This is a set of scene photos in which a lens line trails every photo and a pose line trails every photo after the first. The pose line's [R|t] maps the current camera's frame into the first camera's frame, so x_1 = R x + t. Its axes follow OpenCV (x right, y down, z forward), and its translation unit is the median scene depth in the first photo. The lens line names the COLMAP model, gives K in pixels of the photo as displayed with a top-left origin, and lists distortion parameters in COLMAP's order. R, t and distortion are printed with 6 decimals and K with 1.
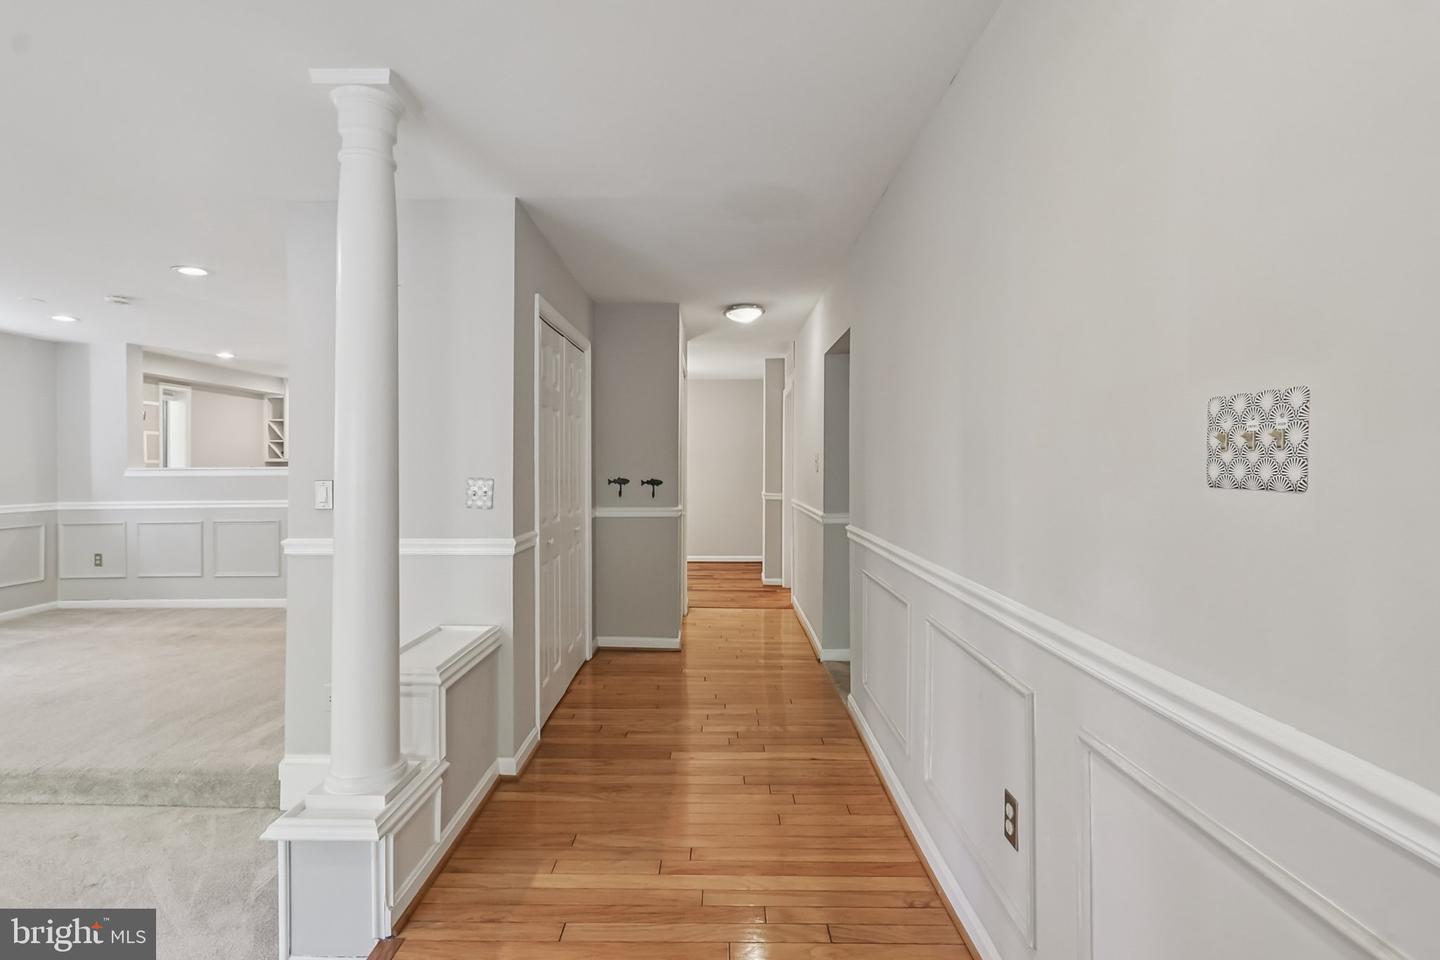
lens RADIAL K [[693.3, 0, 715.3], [0, 693.3, 474.8], [0, 0, 1]] dist [0.000014, -0.000937]
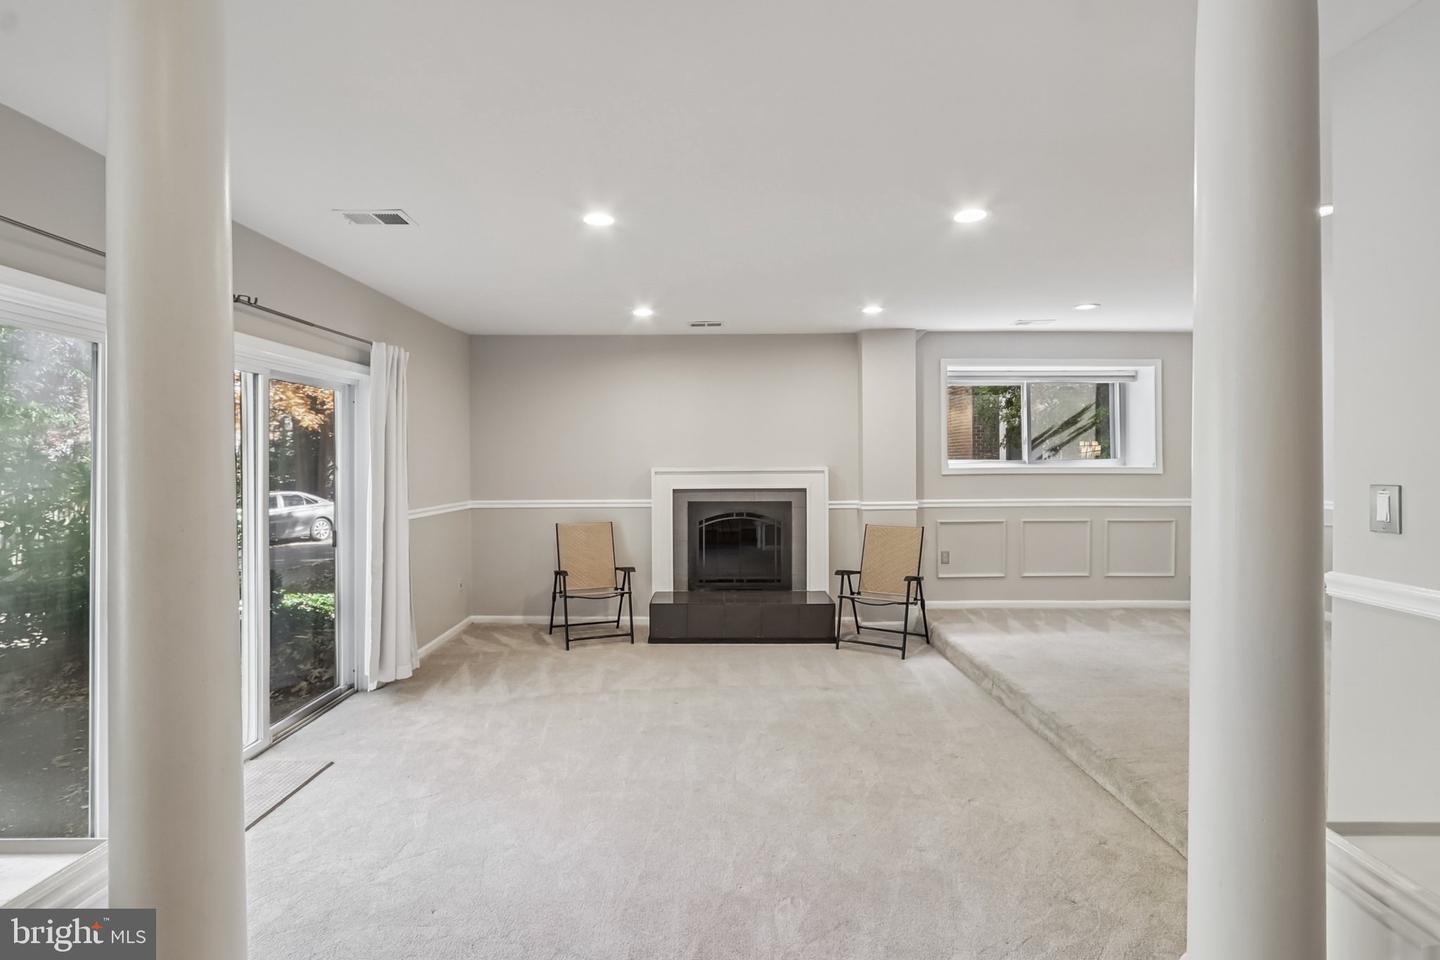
lens RADIAL K [[693.3, 0, 715.3], [0, 693.3, 474.8], [0, 0, 1]] dist [0.000014, -0.000937]
pose [[0.007138, 0.018492, -0.999804, 0.035526], [-0.019189, 0.999647, 0.018352, -0.000521], [0.999790, 0.019054, 0.007490, 0.454626]]
